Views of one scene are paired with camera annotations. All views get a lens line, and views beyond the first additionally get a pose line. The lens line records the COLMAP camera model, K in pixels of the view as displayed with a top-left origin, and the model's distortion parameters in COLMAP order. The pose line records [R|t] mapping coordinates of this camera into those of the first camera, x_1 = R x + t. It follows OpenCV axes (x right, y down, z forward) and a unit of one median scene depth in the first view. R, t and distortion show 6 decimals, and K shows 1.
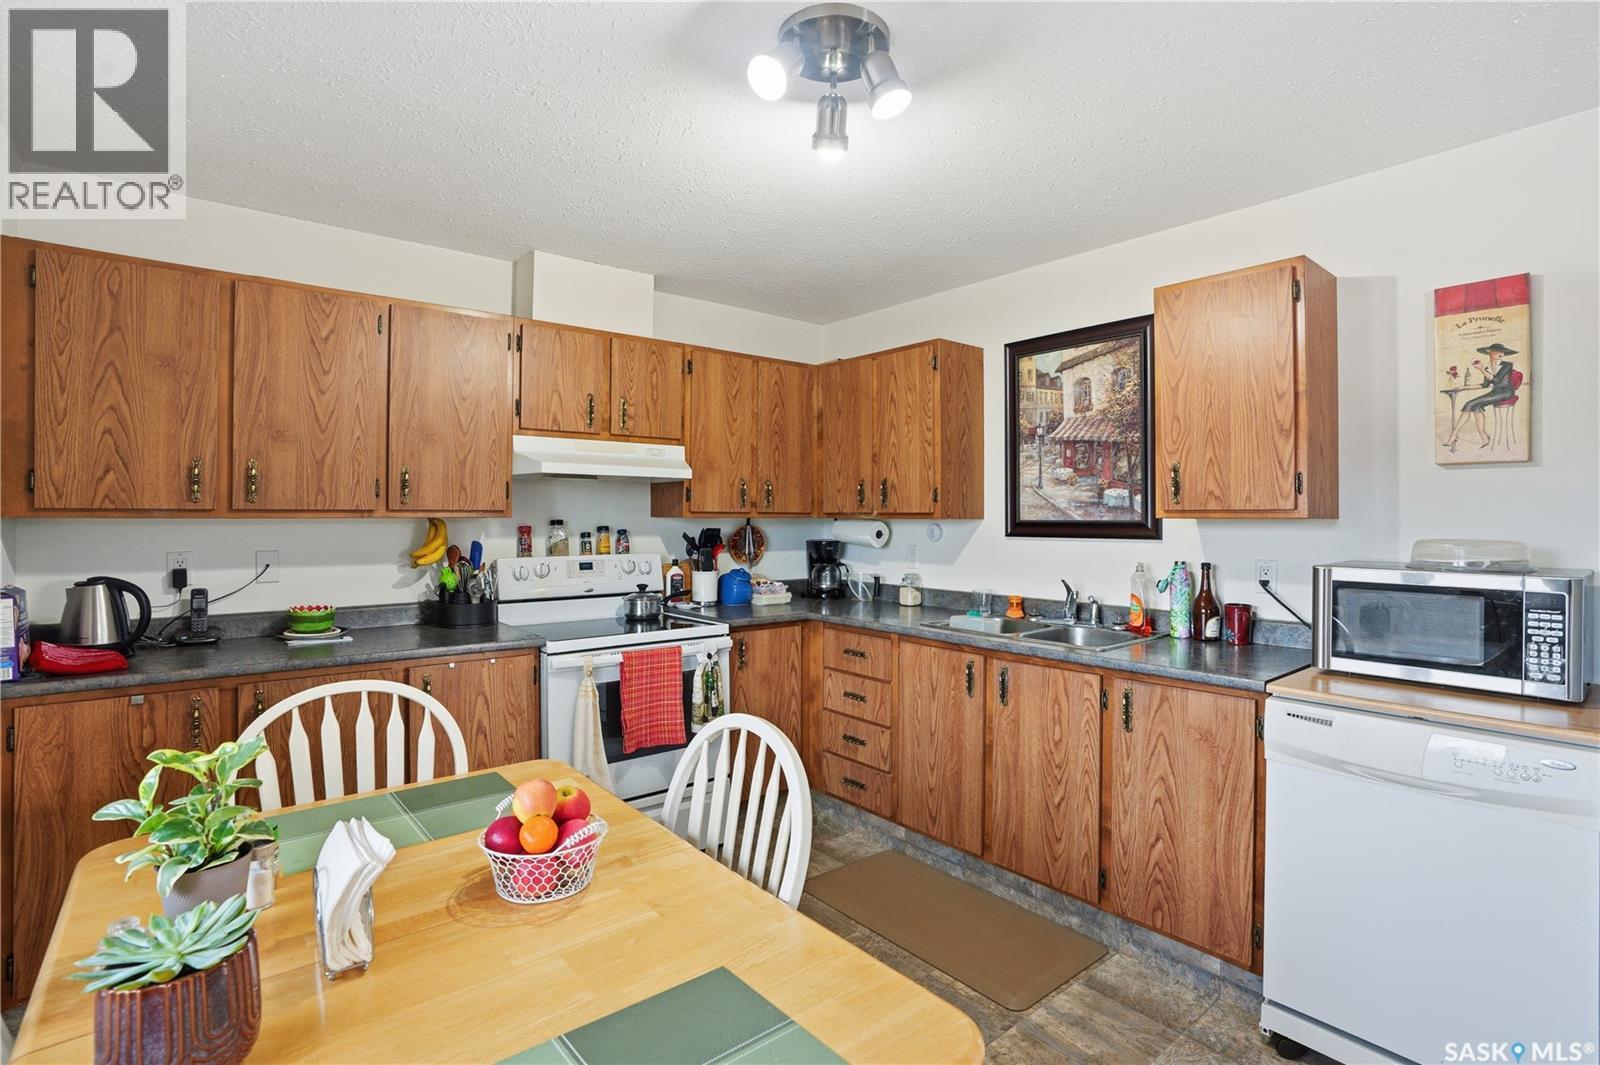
lens RADIAL K [[772.8, 0, 803.0], [0, 772.8, 528.8], [0, 0, 1]] dist [-0.038135, -0.000313]
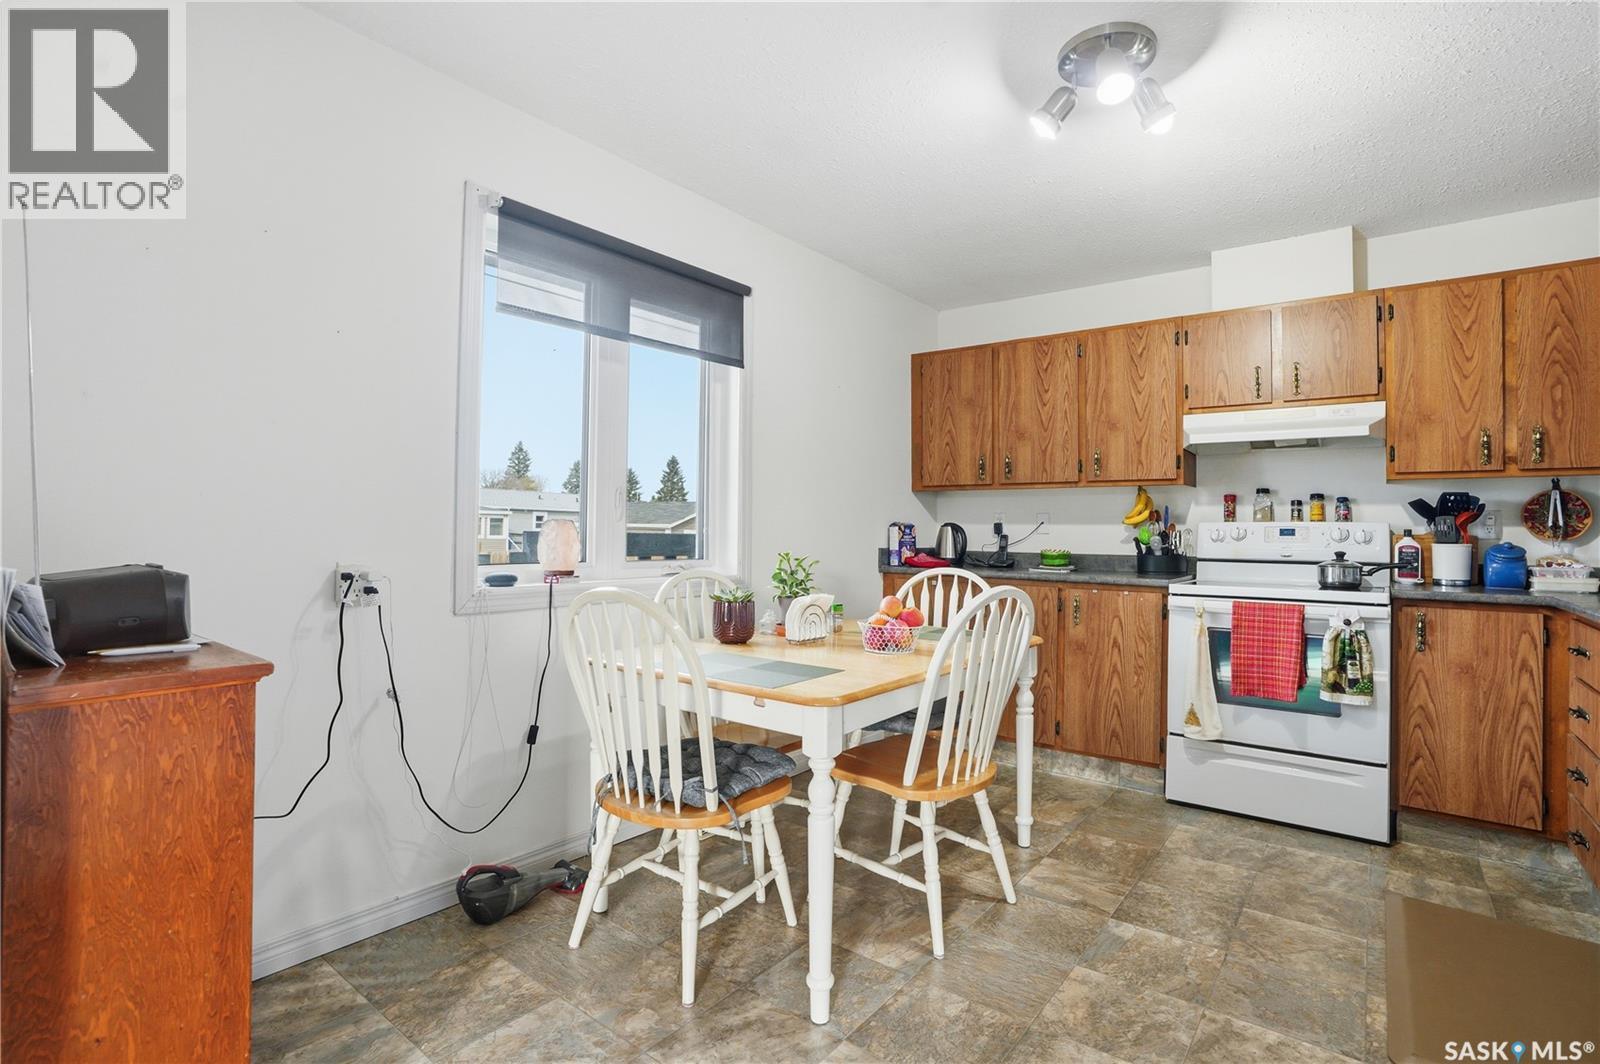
lens RADIAL K [[781.6, 0, 803.5], [0, 781.6, 527.0], [0, 0, 1]] dist [-0.021924, 0.000582]
pose [[0.235788, -0.005212, -0.971790, 0.644076], [-0.026443, 0.999581, -0.011776, 0.079929], [0.971445, 0.028474, 0.235552, 0.145133]]
